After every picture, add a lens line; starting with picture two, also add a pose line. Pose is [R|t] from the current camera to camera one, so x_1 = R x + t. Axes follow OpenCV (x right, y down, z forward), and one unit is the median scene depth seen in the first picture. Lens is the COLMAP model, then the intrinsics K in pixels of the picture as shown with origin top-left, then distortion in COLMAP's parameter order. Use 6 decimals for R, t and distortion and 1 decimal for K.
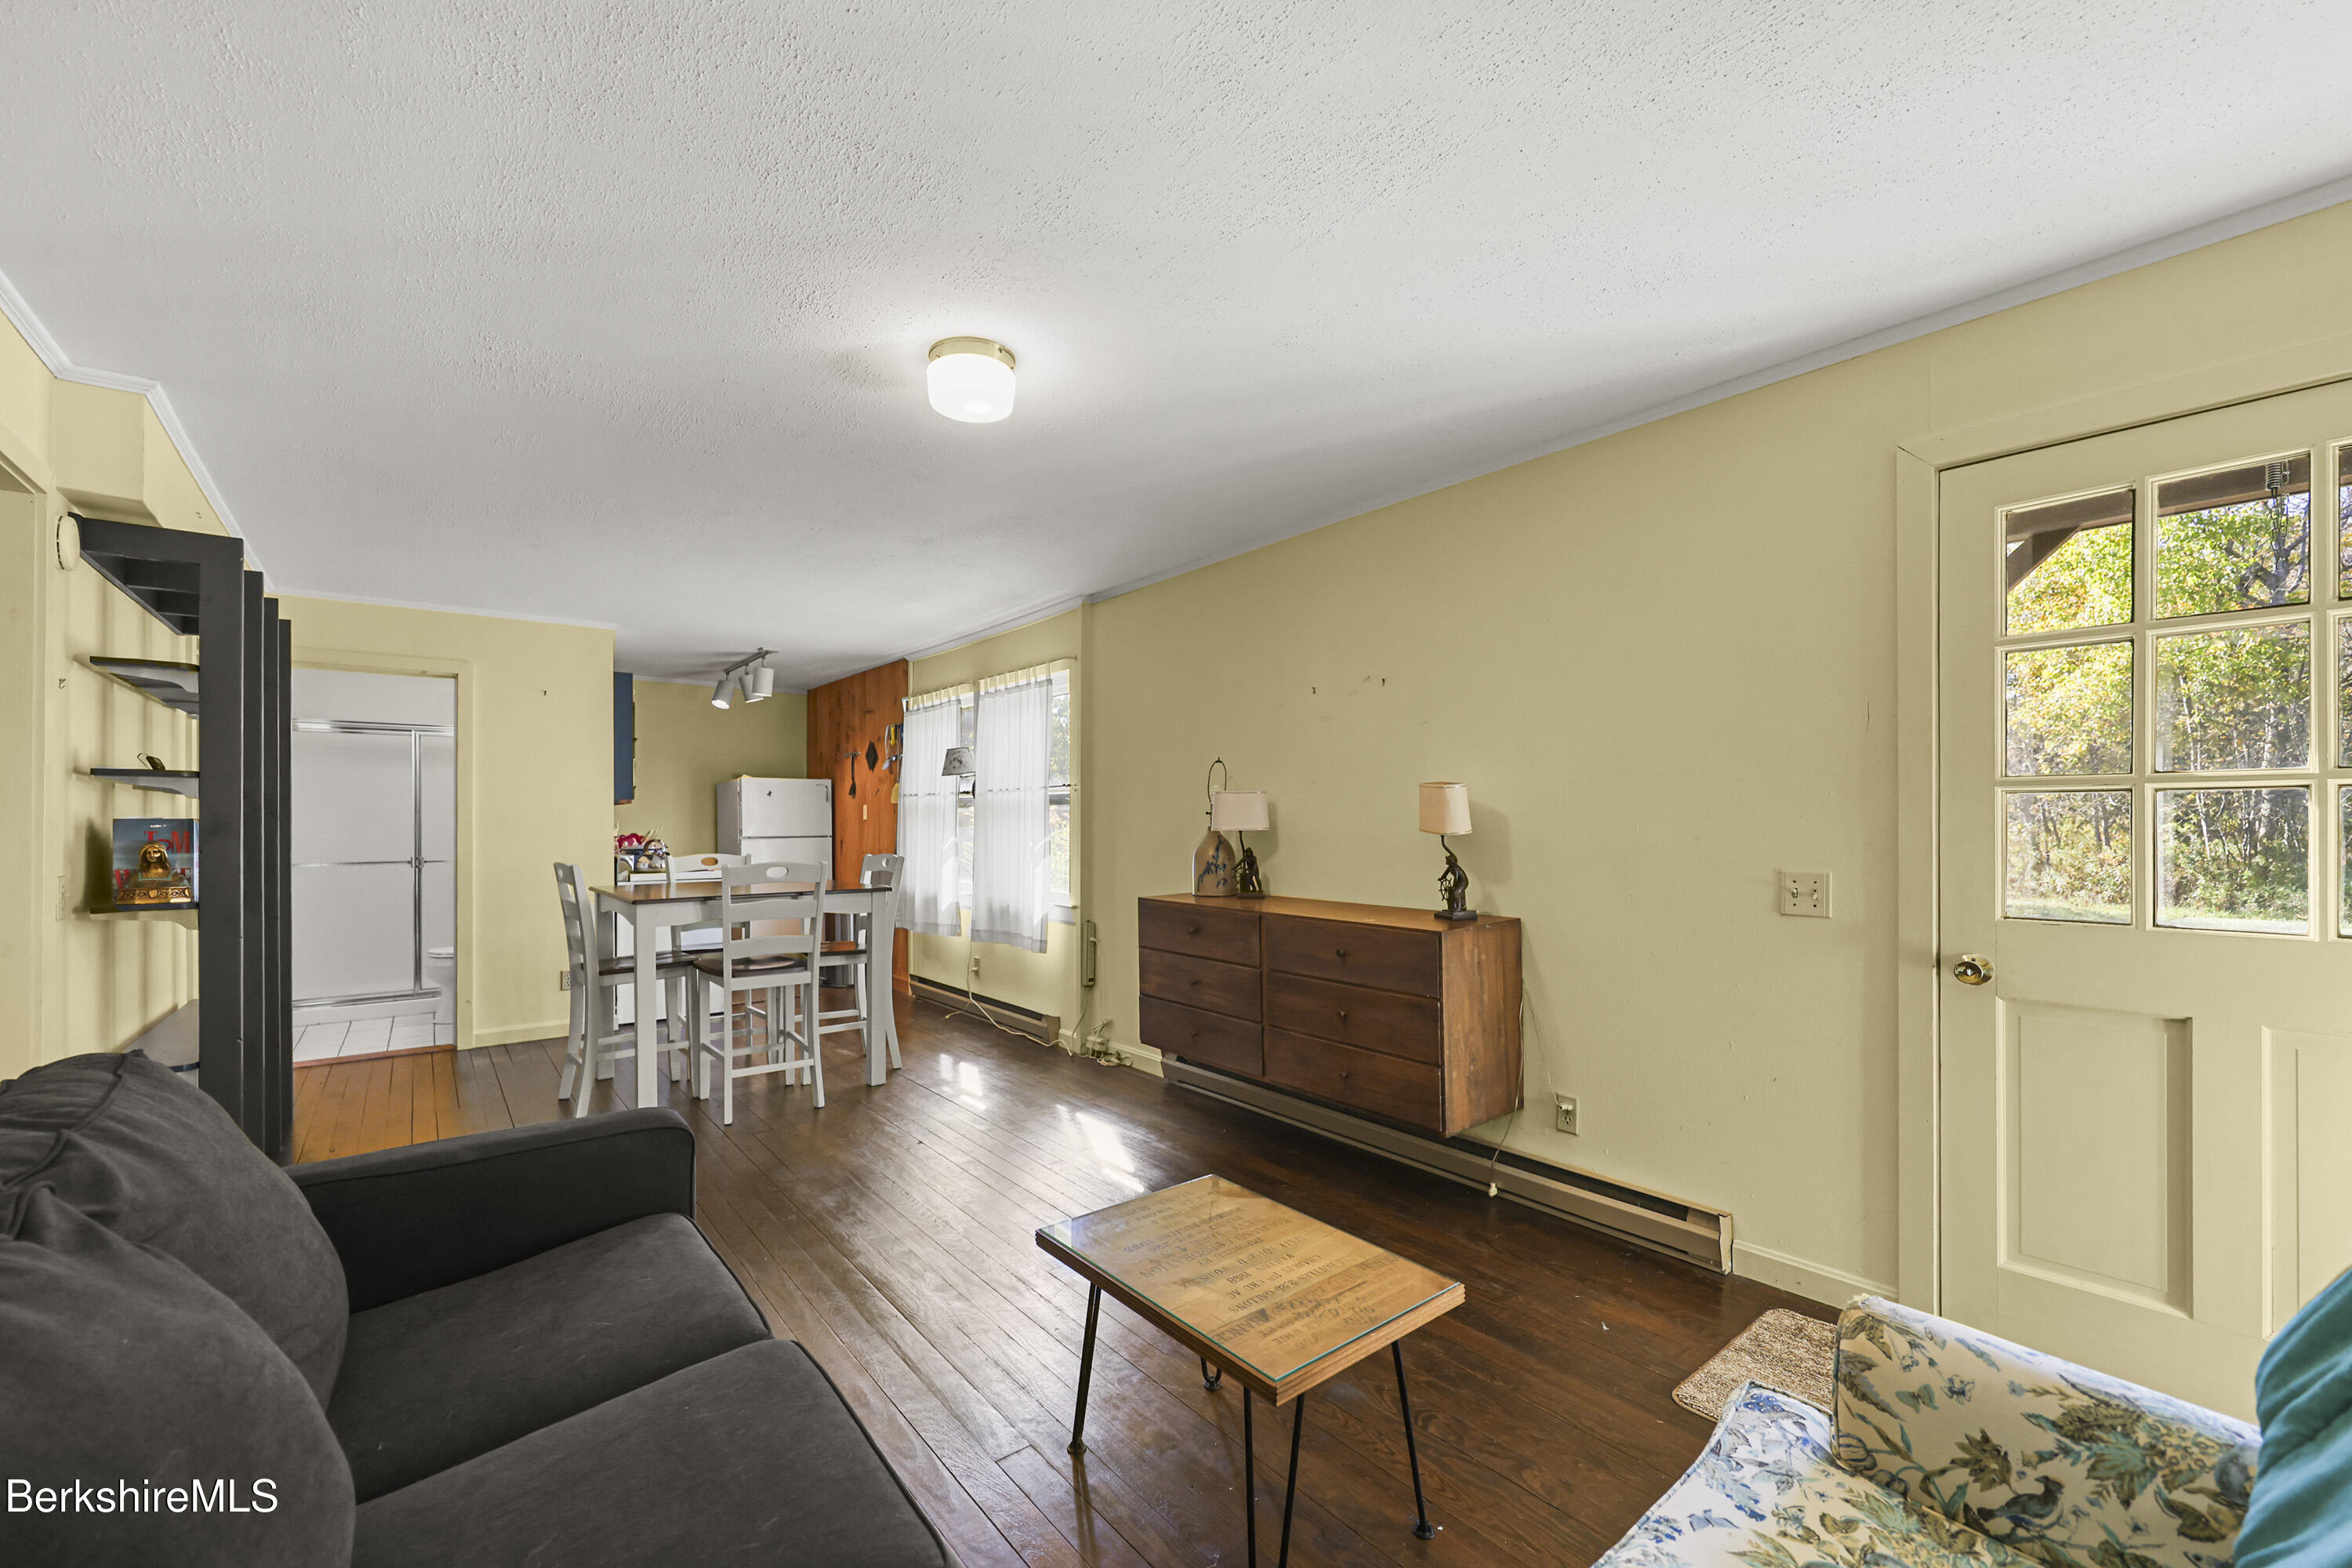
lens RADIAL K [[945.4, 0, 1205.0], [0, 945.4, 826.4], [0, 0, 1]] dist [-0.000991, 0.000284]
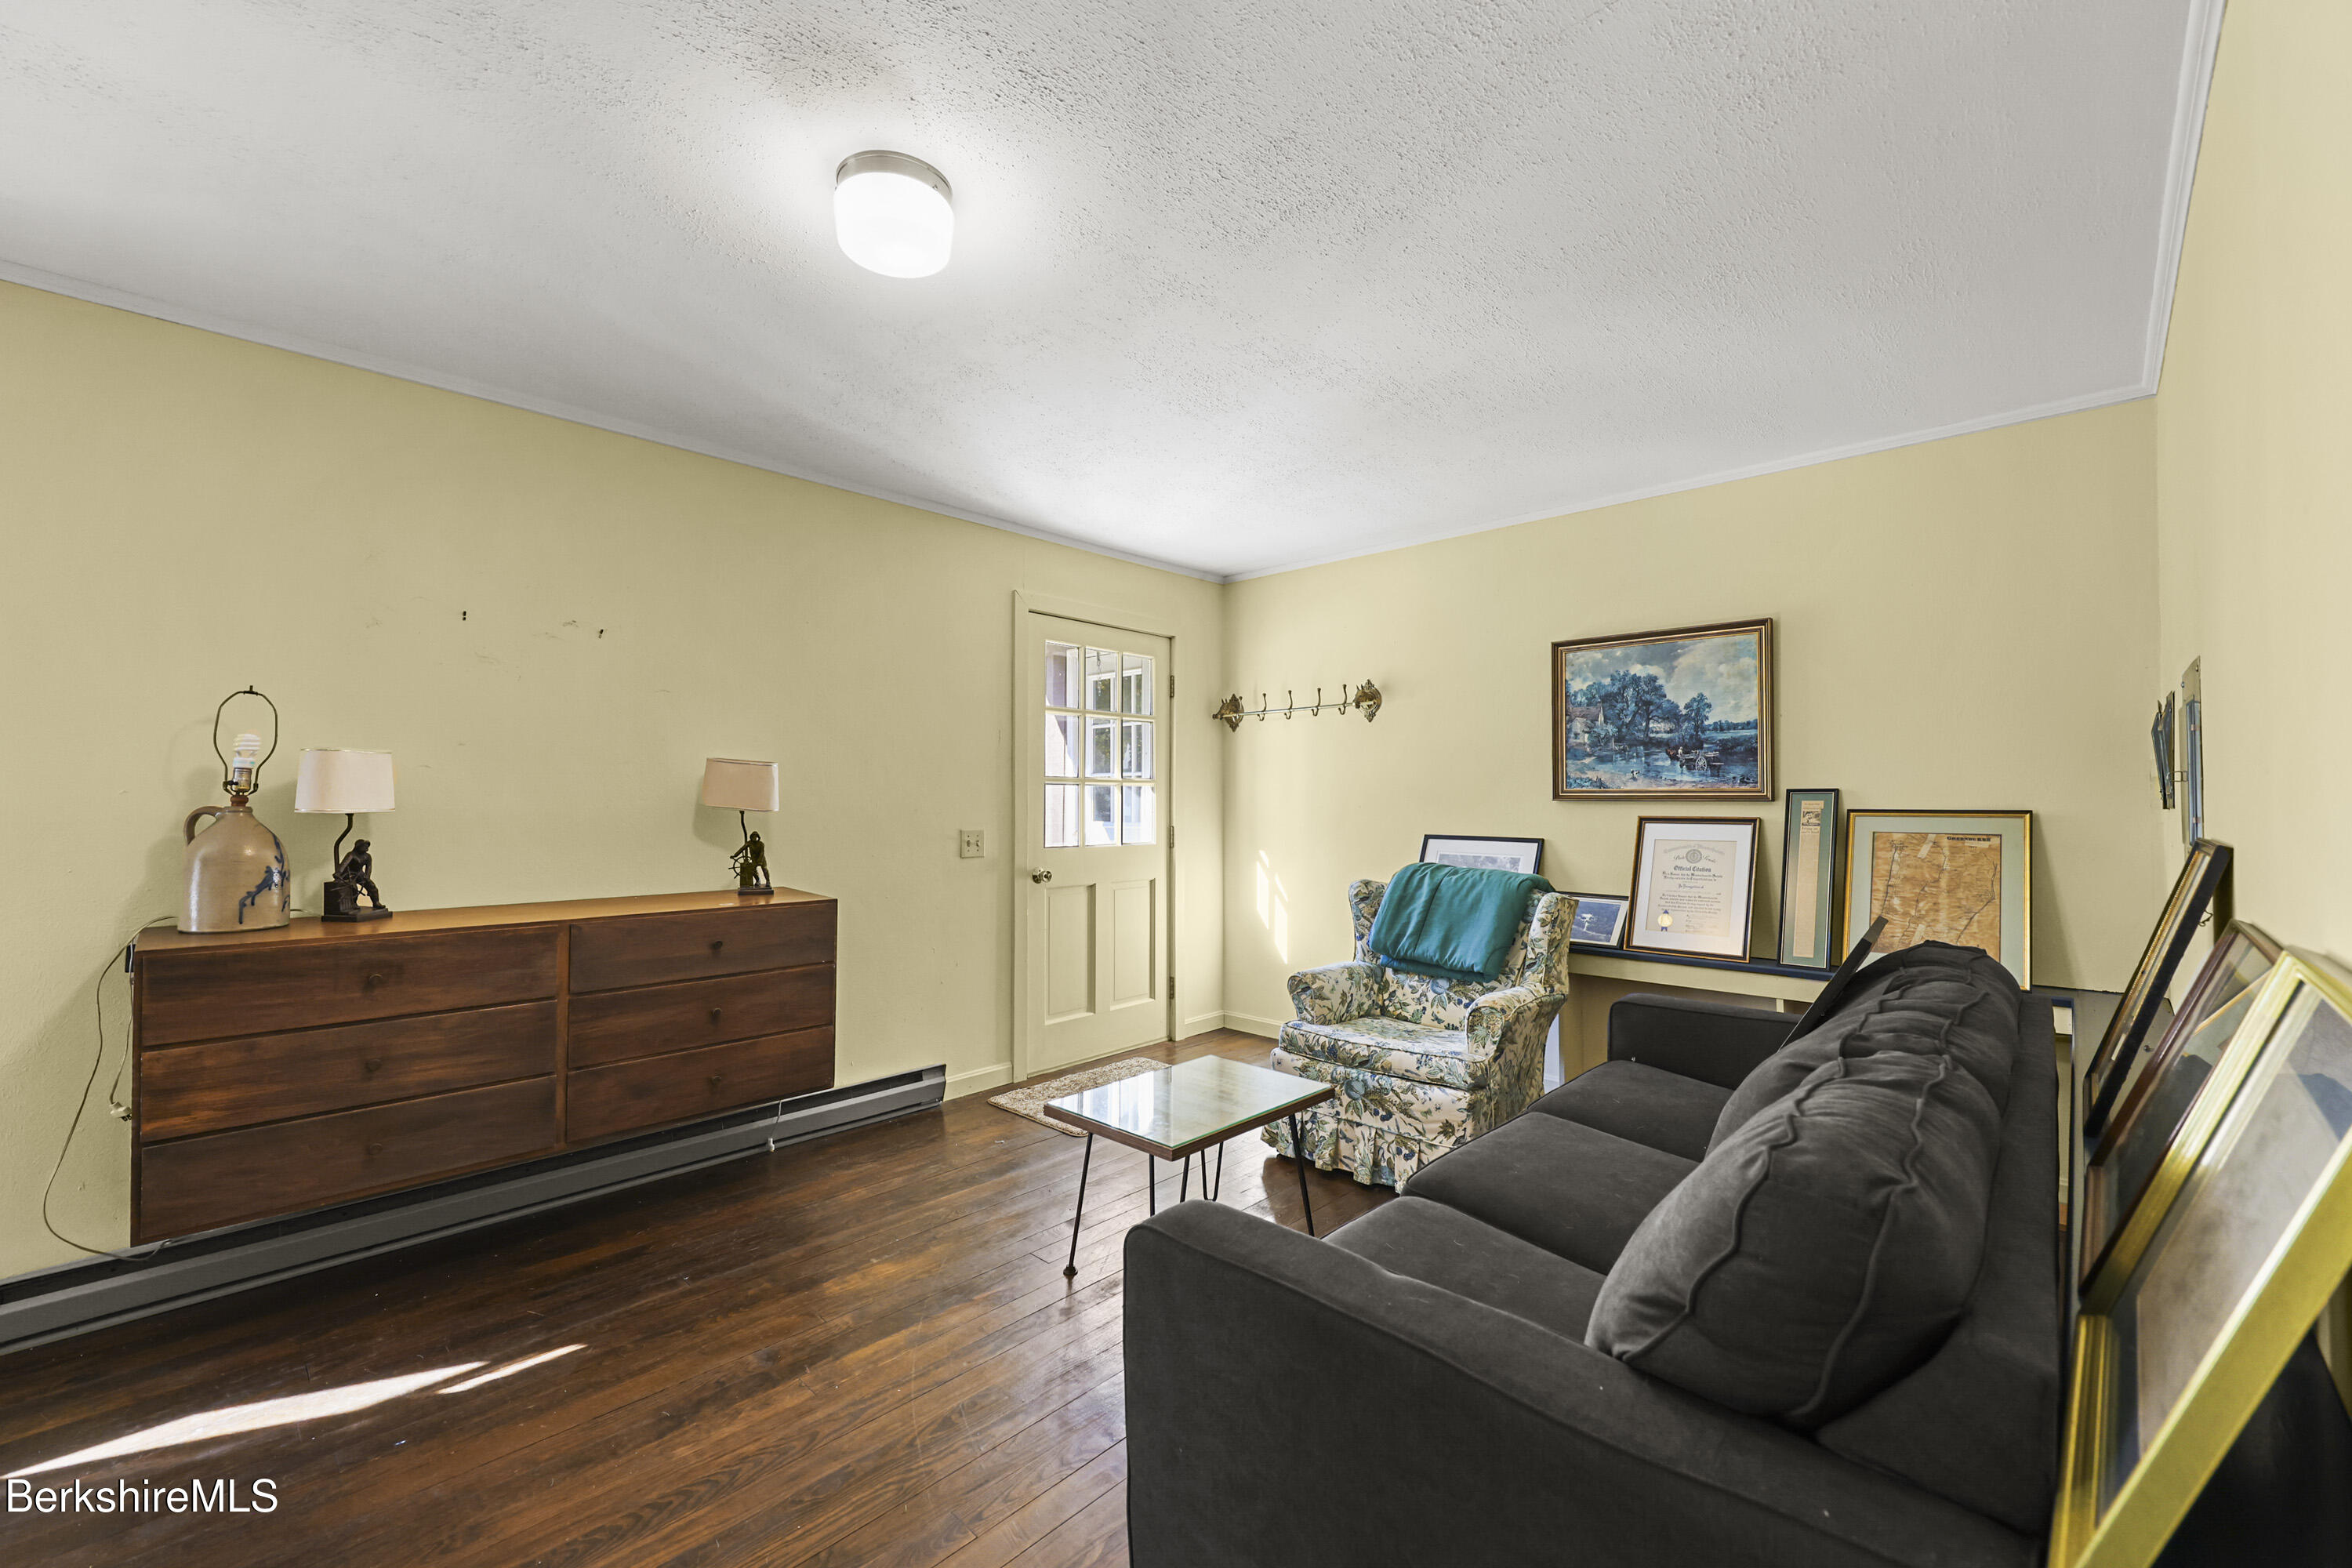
lens RADIAL K [[945.4, 0, 1158.3], [0, 945.4, 790.4], [0, 0, 1]] dist [-0.000991, 0.000284]
pose [[-0.099923, 0.007923, 0.994964, -0.799919], [0.004384, 0.999962, -0.007522, -0.004414], [-0.994986, 0.003610, -0.099954, 0.672800]]
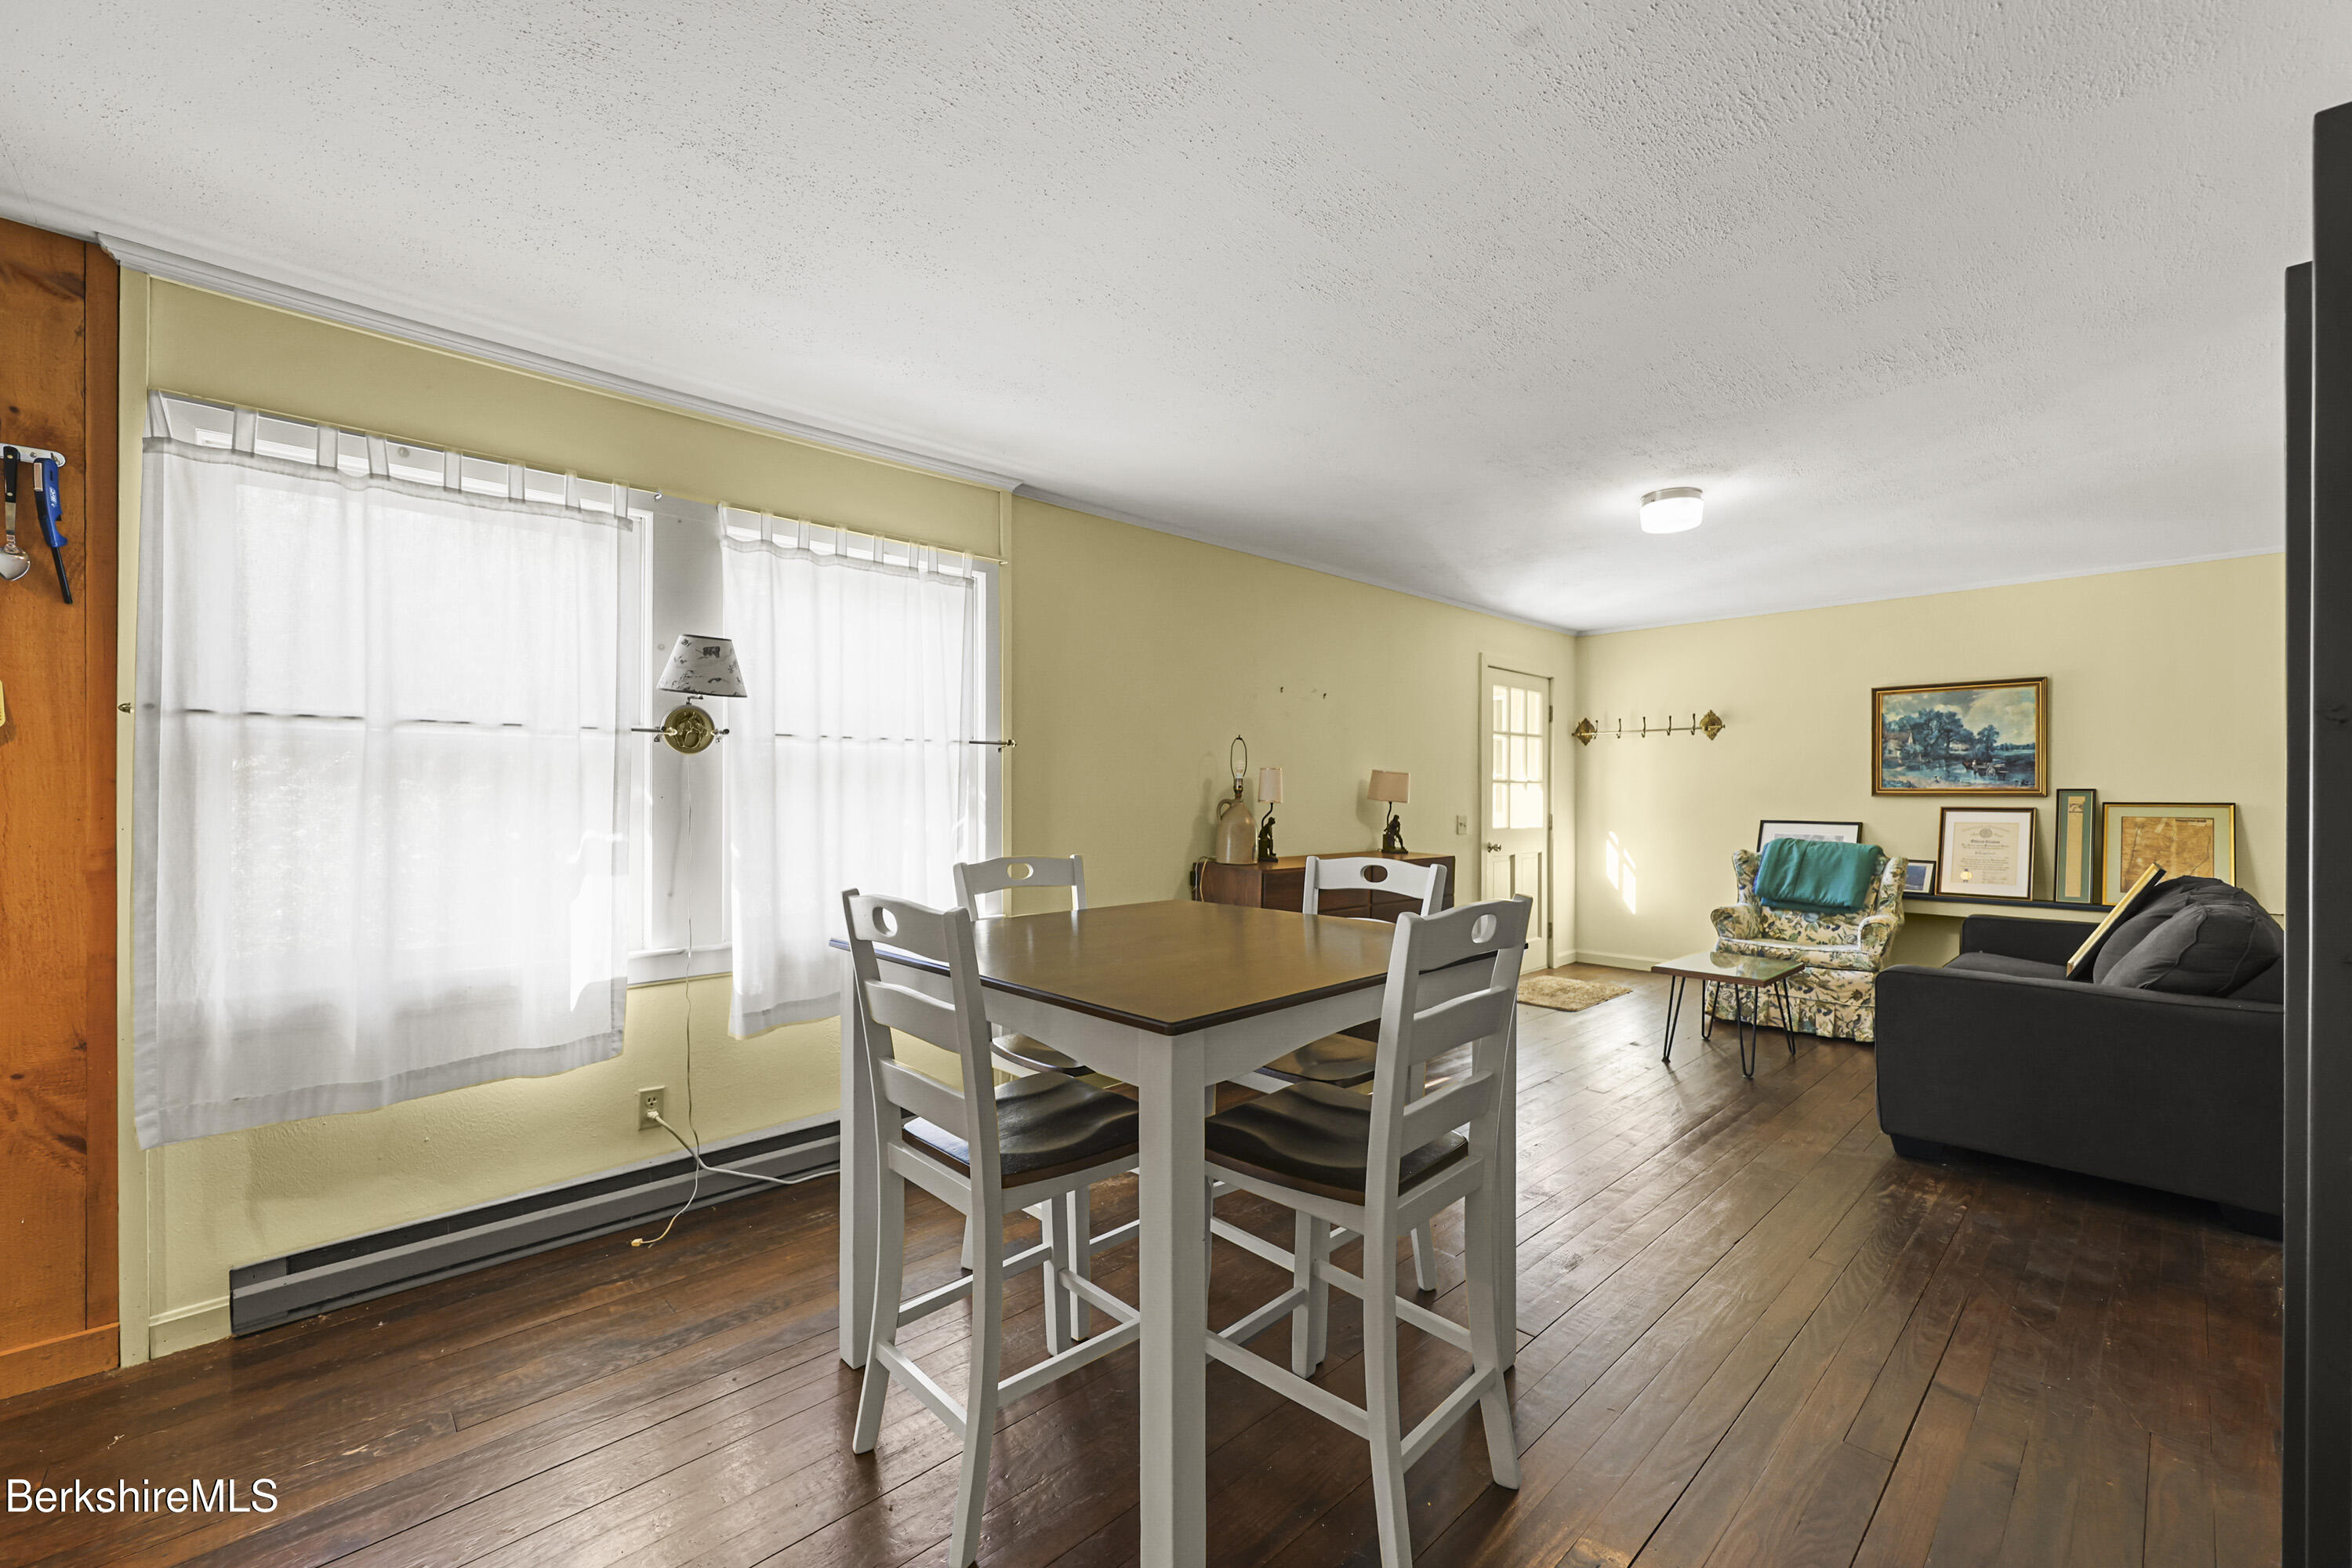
lens RADIAL K [[945.4, 0, 1158.0], [0, 945.4, 797.3], [0, 0, 1]] dist [-0.000991, 0.000284]
pose [[-0.042238, -0.004998, 0.999095, -1.382225], [0.003522, 0.999981, 0.005152, -0.010526], [-0.999101, 0.003737, -0.042220, 1.491463]]
